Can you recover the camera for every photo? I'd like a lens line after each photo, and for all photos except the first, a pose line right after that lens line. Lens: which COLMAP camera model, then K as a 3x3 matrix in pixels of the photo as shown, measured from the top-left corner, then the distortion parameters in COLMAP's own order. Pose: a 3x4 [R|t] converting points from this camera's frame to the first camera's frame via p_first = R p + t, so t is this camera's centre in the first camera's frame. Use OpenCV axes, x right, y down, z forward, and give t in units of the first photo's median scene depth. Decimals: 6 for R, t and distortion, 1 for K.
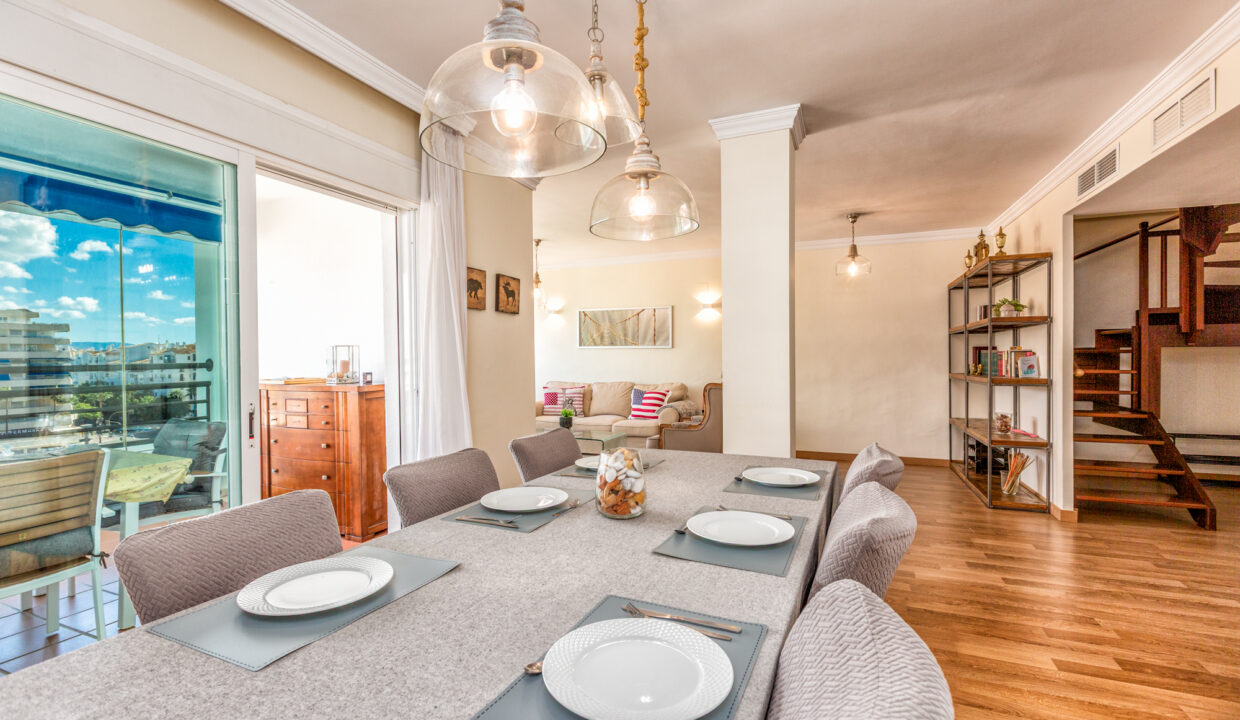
lens RADIAL K [[550.3, 0, 617.3], [0, 550.3, 355.8], [0, 0, 1]] dist [-0.000345, -0.000024]
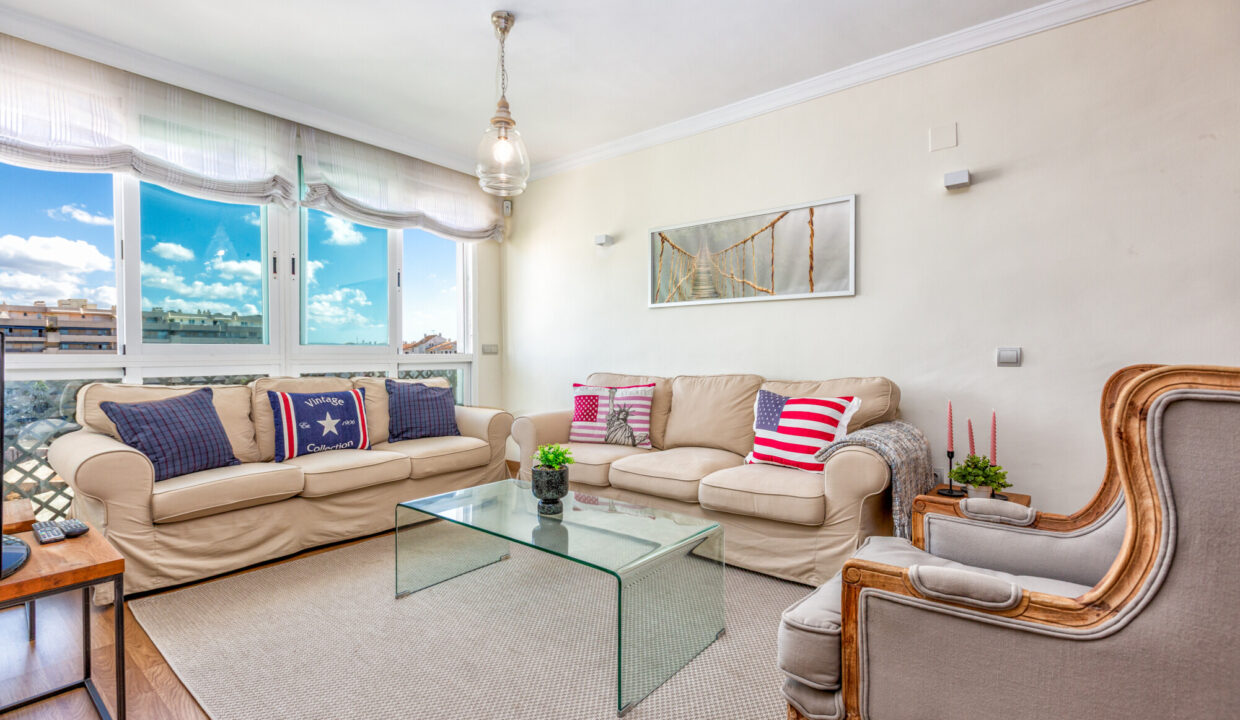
lens RADIAL K [[550.3, 0, 617.3], [0, 550.3, 355.8], [0, 0, 1]] dist [-0.000345, -0.000024]
pose [[0.964786, 0.000929, -0.263033, 0.034174], [0.000008, 0.999994, 0.003562, 0.030261], [0.263035, -0.003438, 0.964780, 0.539717]]
